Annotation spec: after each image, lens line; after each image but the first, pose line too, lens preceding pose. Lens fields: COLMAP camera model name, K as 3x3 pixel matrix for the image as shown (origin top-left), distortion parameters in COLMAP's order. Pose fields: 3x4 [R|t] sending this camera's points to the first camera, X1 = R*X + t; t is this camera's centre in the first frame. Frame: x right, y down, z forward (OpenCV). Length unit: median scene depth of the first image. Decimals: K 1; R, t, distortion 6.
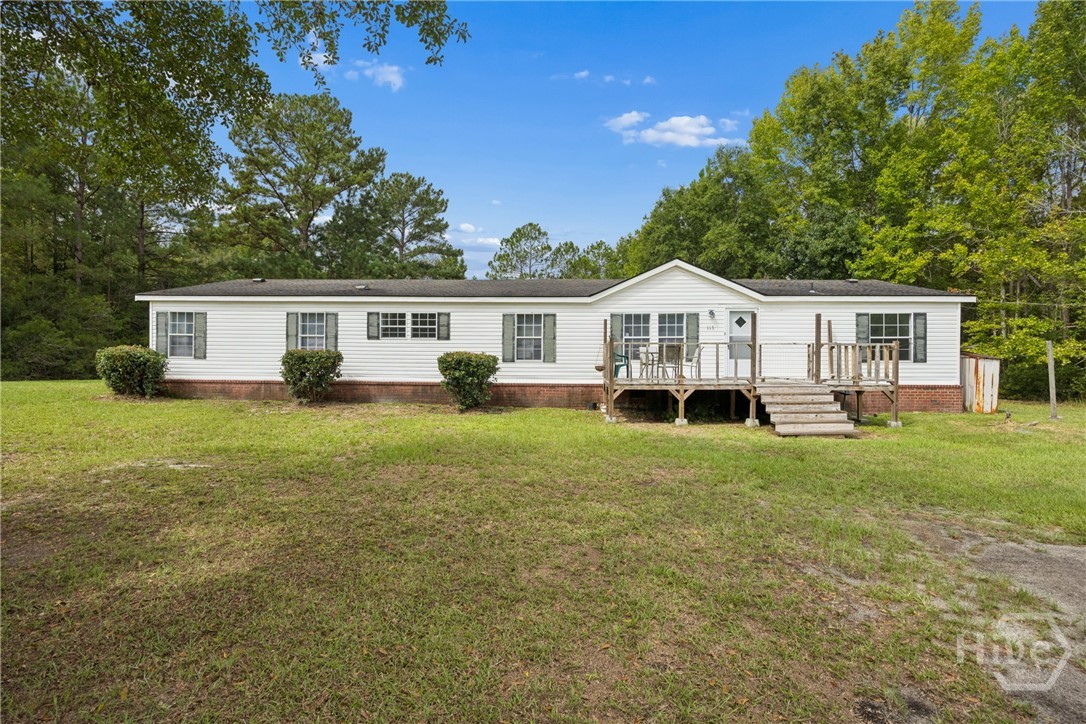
lens RADIAL K [[520.9, 0, 543.0], [0, 520.9, 362.0], [0, 0, 1]] dist [-0.002869, -0.000494]
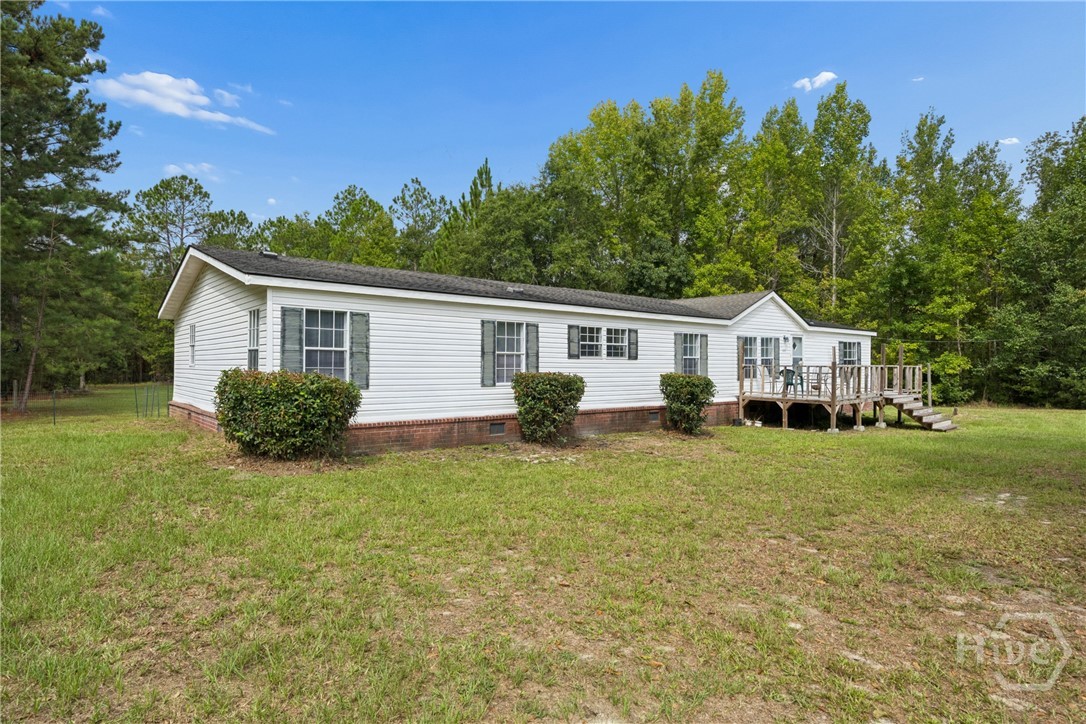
lens RADIAL K [[597.3, 0, 545.8], [0, 597.3, 364.8], [0, 0, 1]] dist [-0.001752, -0.000274]
pose [[0.736053, -0.004239, 0.676911, -0.996436], [0.006245, 0.999980, -0.000528, -0.033693], [-0.676895, 0.004616, 0.736065, 0.346345]]
